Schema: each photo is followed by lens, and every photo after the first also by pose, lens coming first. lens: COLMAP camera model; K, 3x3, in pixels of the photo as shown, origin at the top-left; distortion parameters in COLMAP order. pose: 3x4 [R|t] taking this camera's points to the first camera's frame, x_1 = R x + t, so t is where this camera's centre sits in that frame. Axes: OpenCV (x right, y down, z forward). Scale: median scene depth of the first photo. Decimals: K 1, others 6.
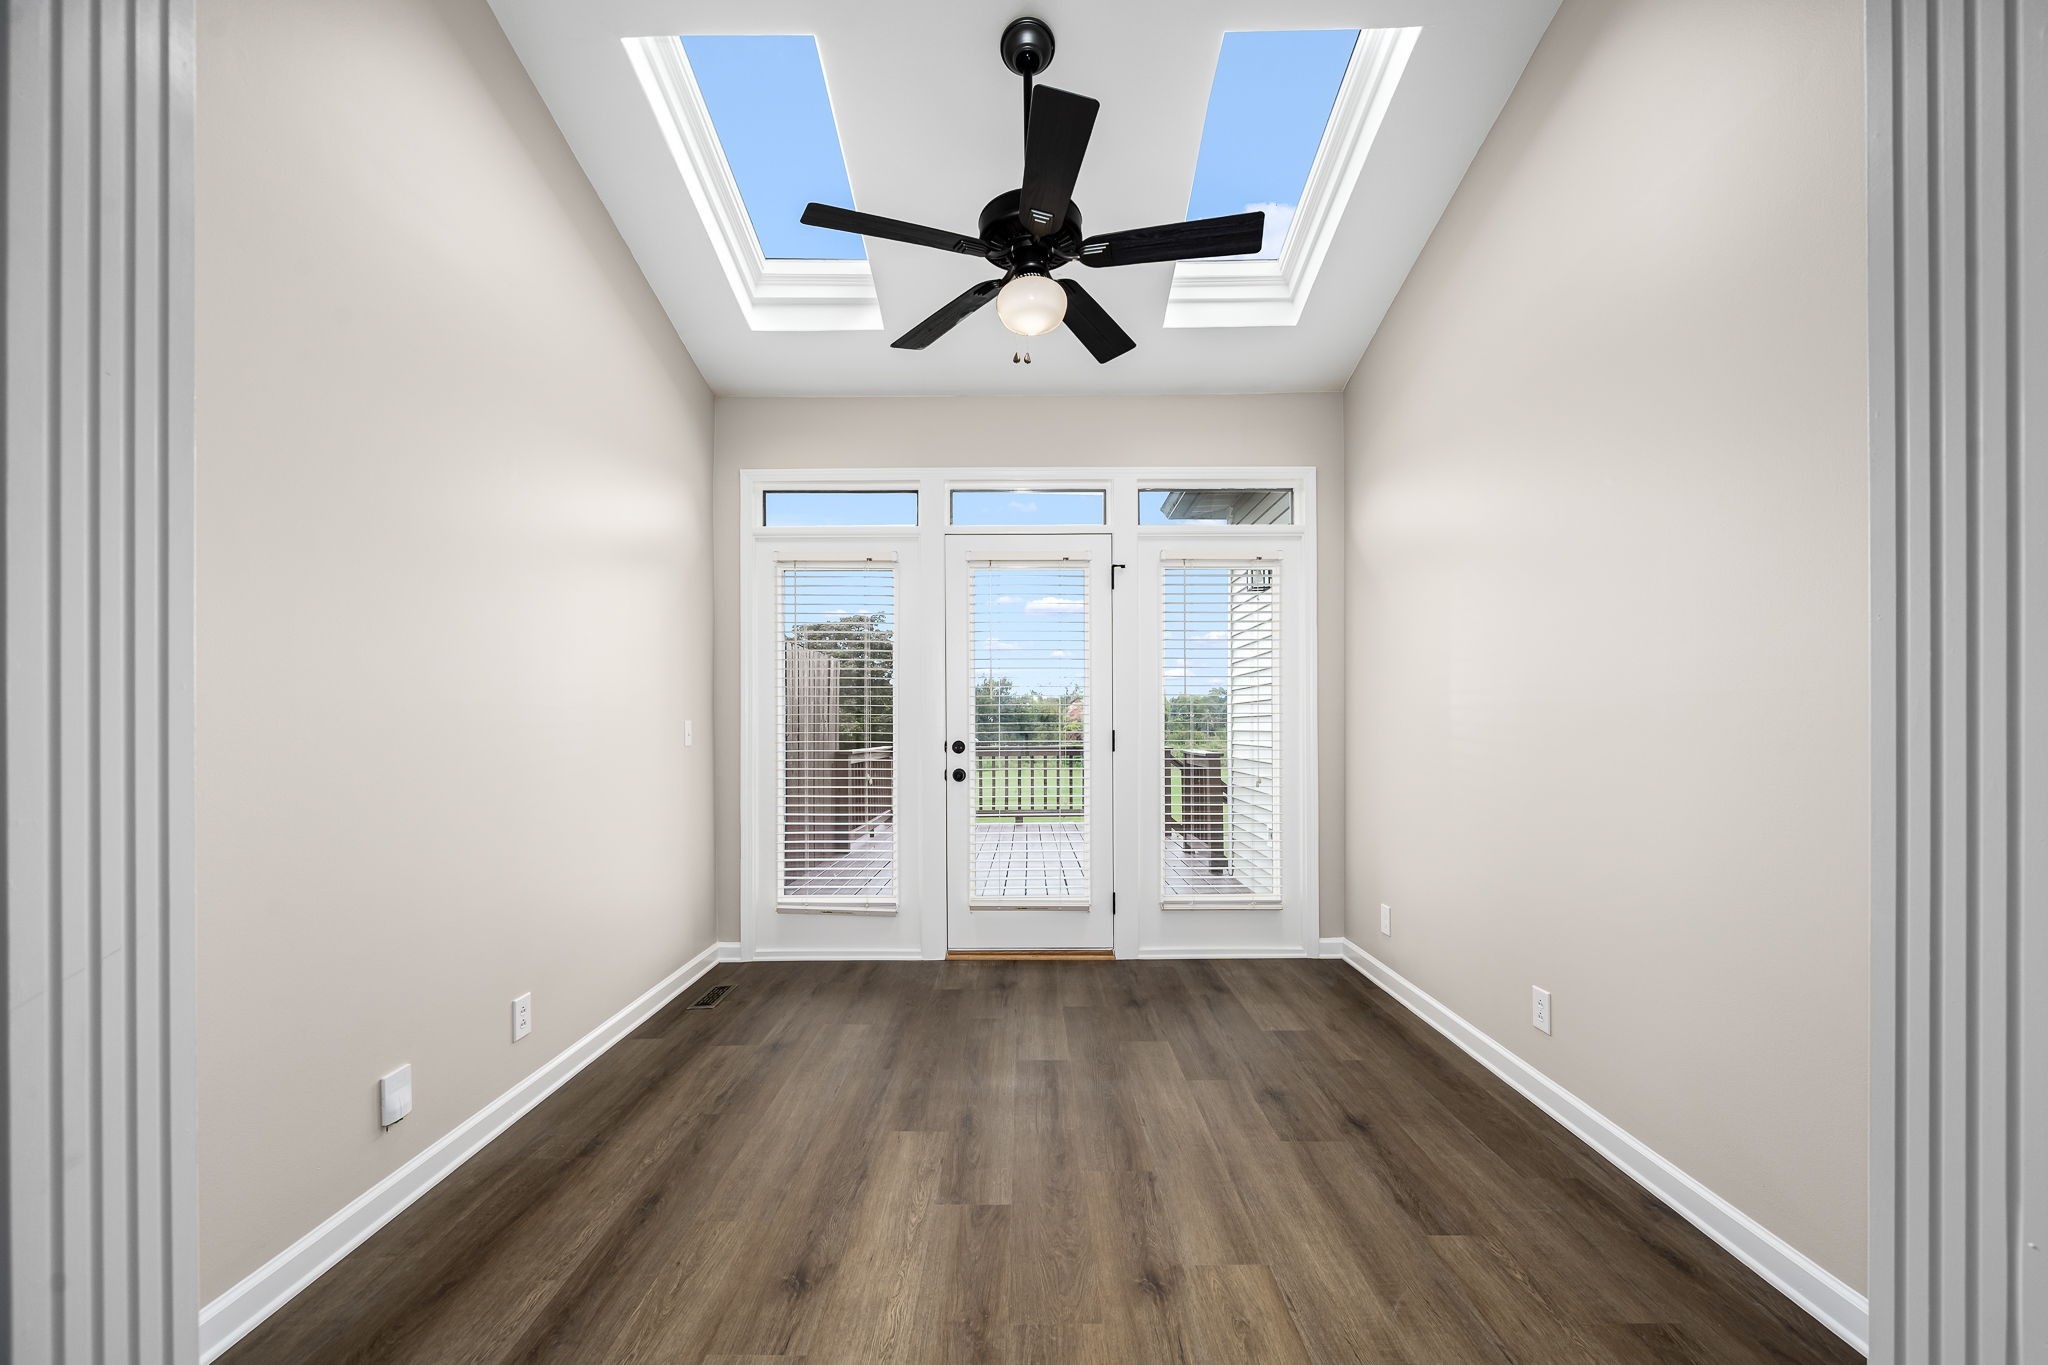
lens RADIAL K [[812.7, 0, 1033.7], [0, 812.7, 734.0], [0, 0, 1]] dist [-0.001897, -0.000546]
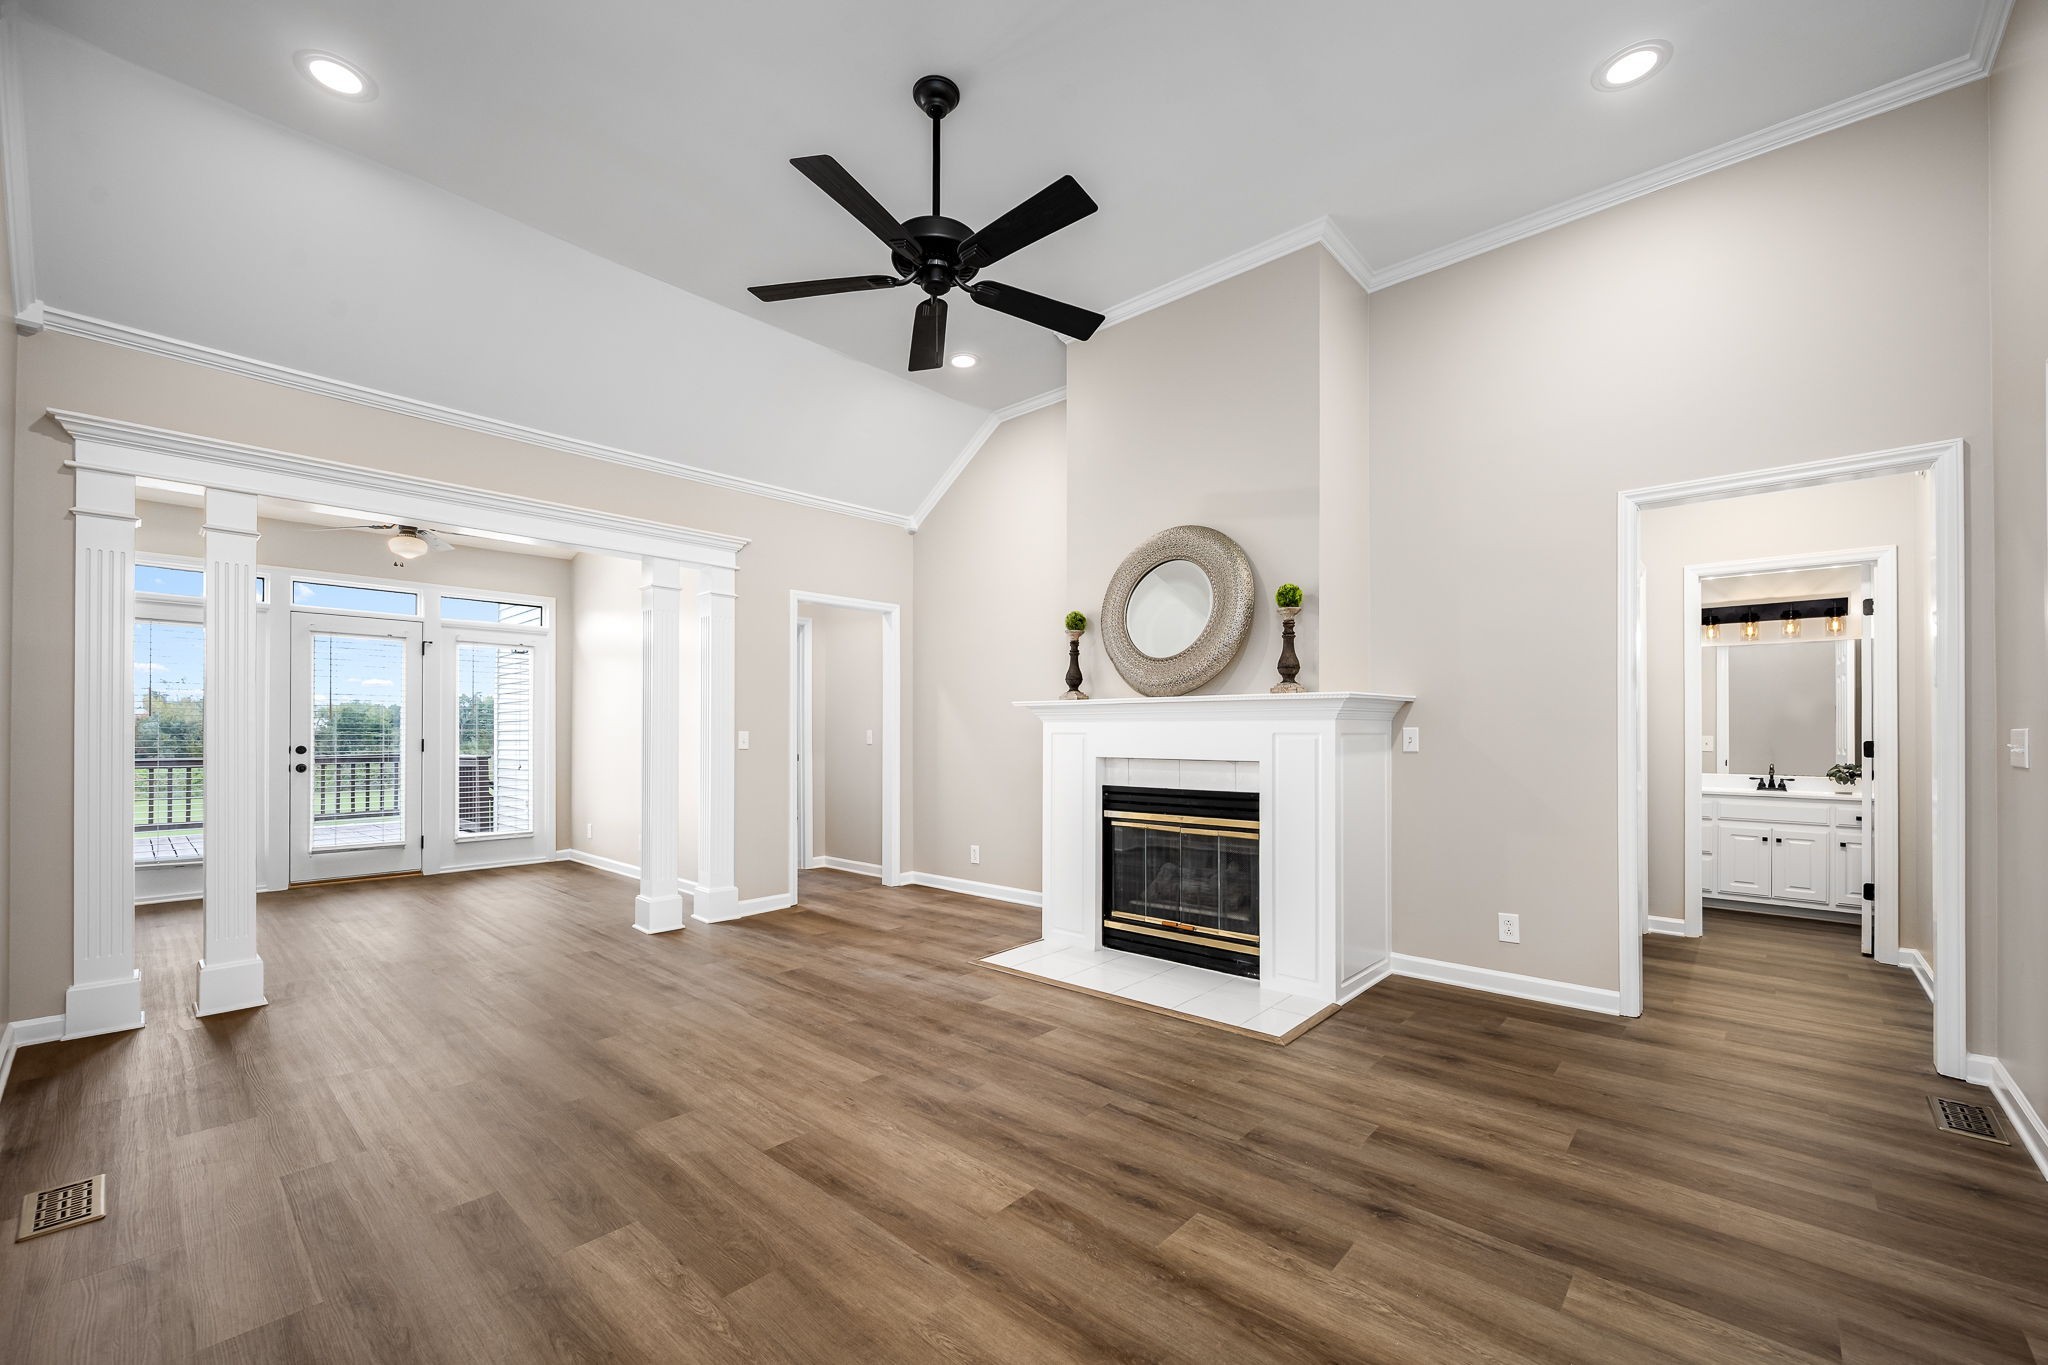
lens RADIAL K [[822.3, 0, 1025.2], [0, 822.3, 728.9], [0, 0, 1]] dist [-0.002262, -0.000424]
pose [[0.673081, 0.008699, 0.739518, -0.317786], [0.004391, 0.999866, -0.015759, 0.006450], [-0.739556, 0.013854, 0.672952, -1.061544]]
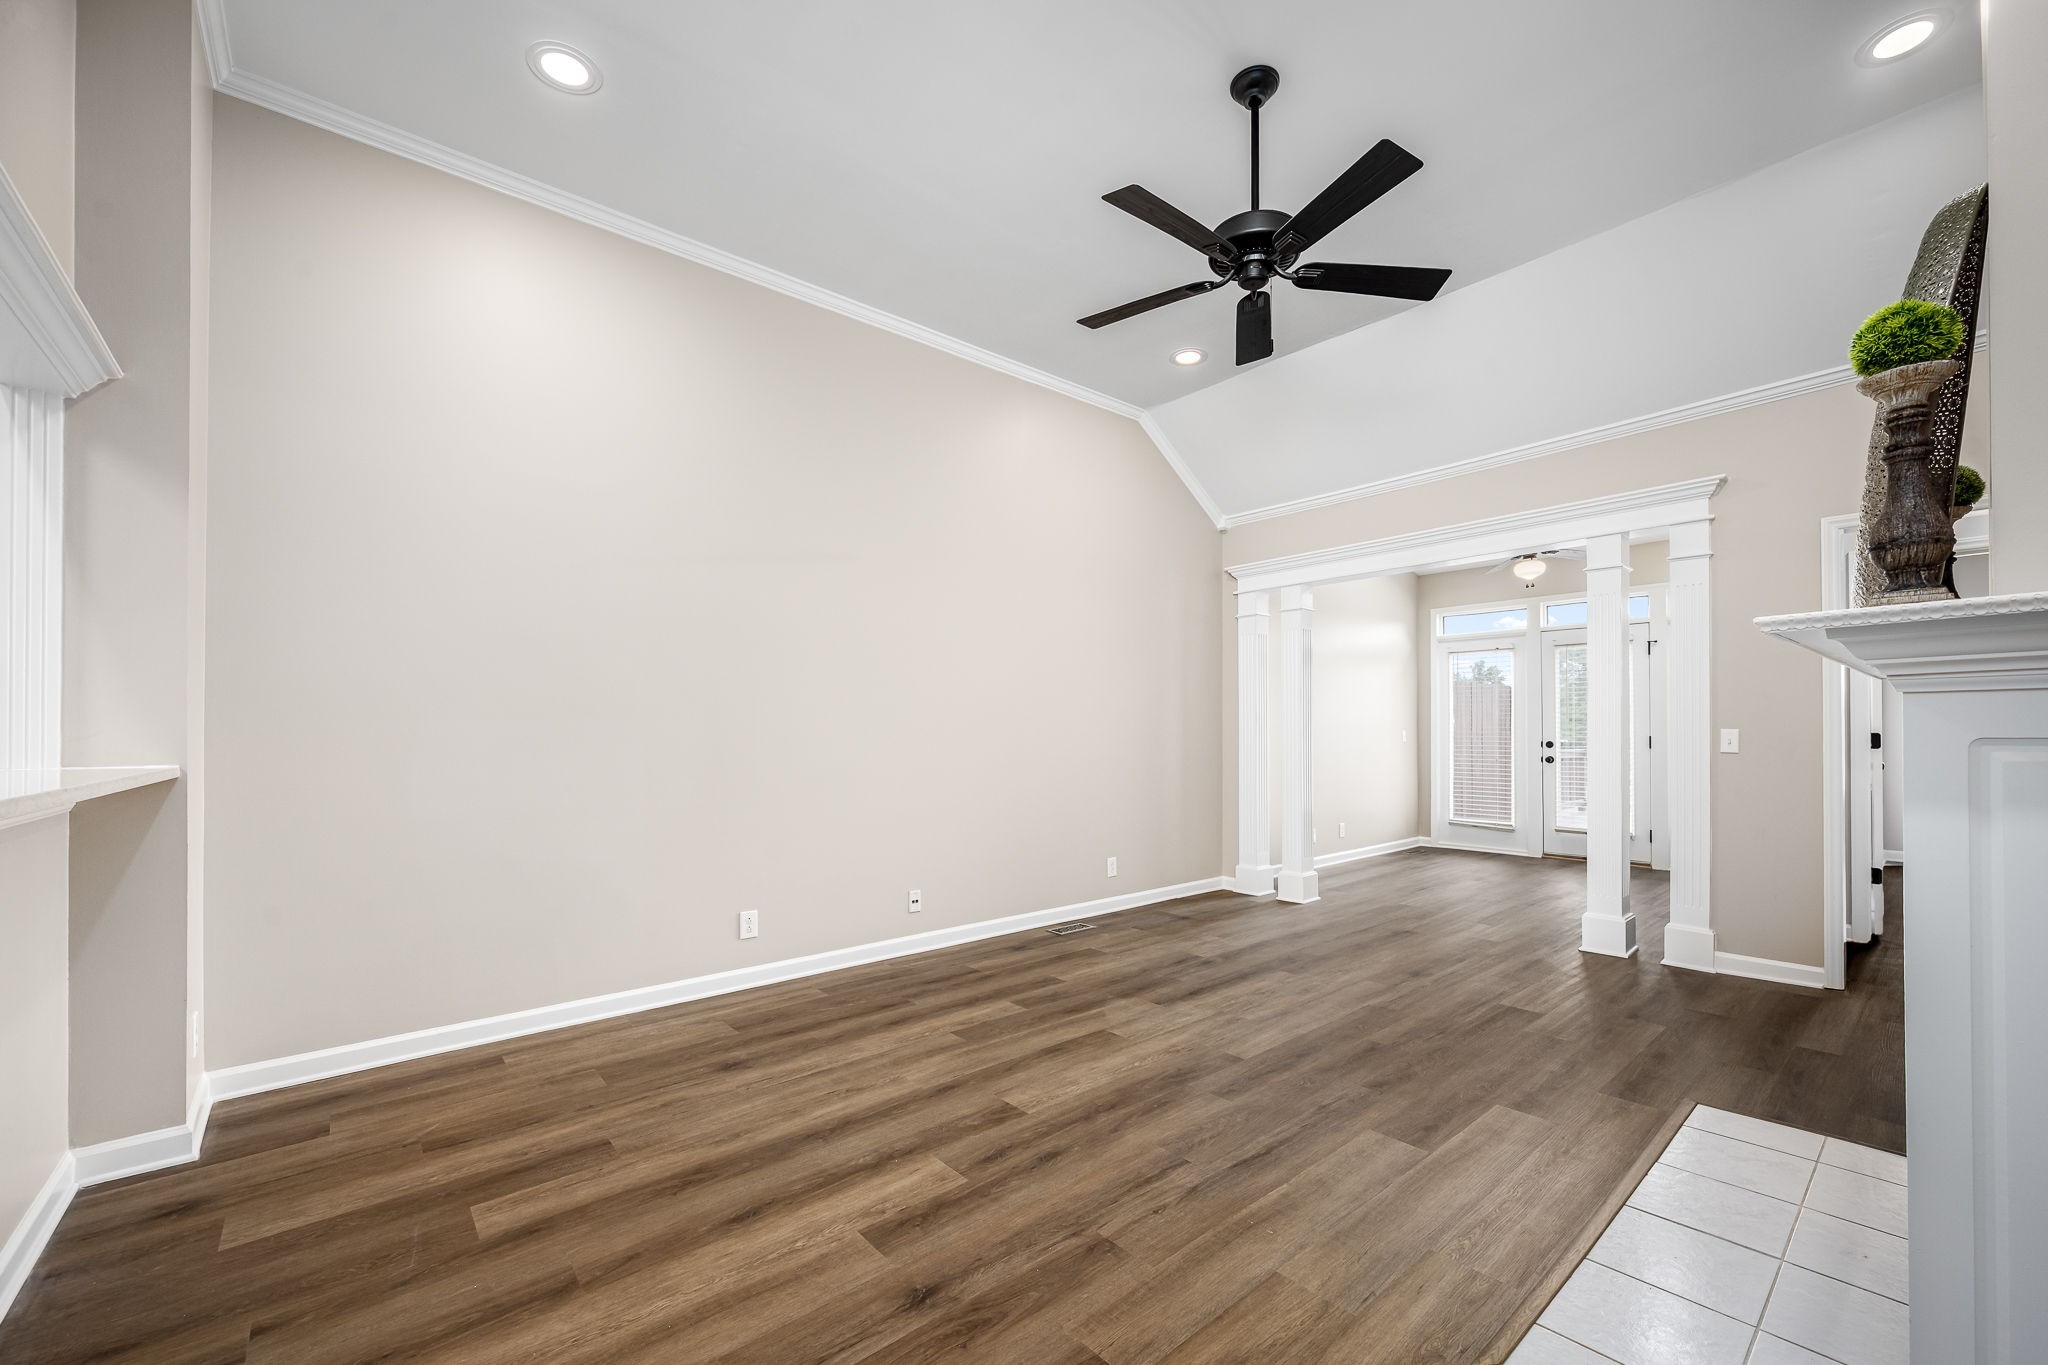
lens RADIAL K [[812.7, 0, 1033.7], [0, 812.7, 734.0], [0, 0, 1]] dist [-0.001897, -0.000546]
pose [[0.650354, 0.003278, -0.759624, 0.553114], [-0.005270, 0.999986, -0.000196, -0.001832], [0.759613, 0.004131, 0.650362, -1.115712]]
